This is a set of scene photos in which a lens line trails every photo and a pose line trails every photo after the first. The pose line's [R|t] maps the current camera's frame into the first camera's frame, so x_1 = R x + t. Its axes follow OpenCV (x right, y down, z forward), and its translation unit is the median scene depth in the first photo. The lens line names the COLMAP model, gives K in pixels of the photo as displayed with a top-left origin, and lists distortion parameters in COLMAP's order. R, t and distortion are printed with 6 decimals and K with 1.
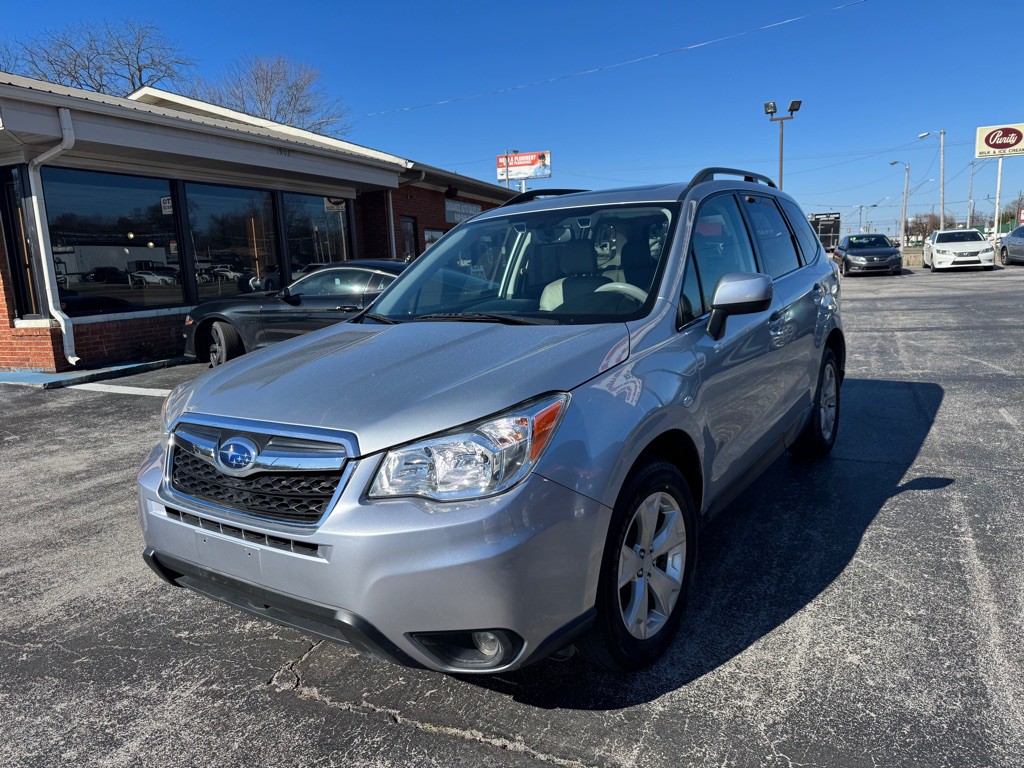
lens RADIAL K [[736.5, 0, 510.8], [0, 736.5, 380.2], [0, 0, 1]] dist [0.047789, -0.065578]
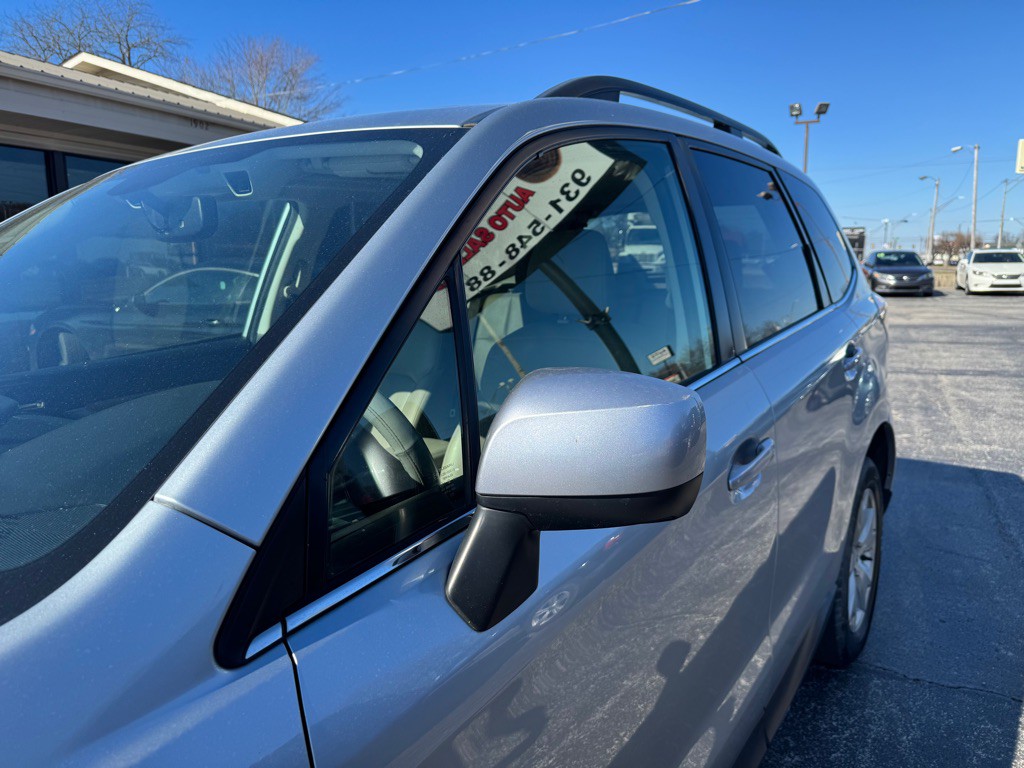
lens RADIAL K [[736.5, 0, 510.8], [0, 736.5, 380.2], [0, 0, 1]] dist [0.047789, -0.065578]
pose [[0.998954, 0.041343, -0.019521, 0.036385], [-0.041409, 0.999138, -0.003011, -0.017753], [0.019380, 0.003816, 0.999805, 0.092874]]
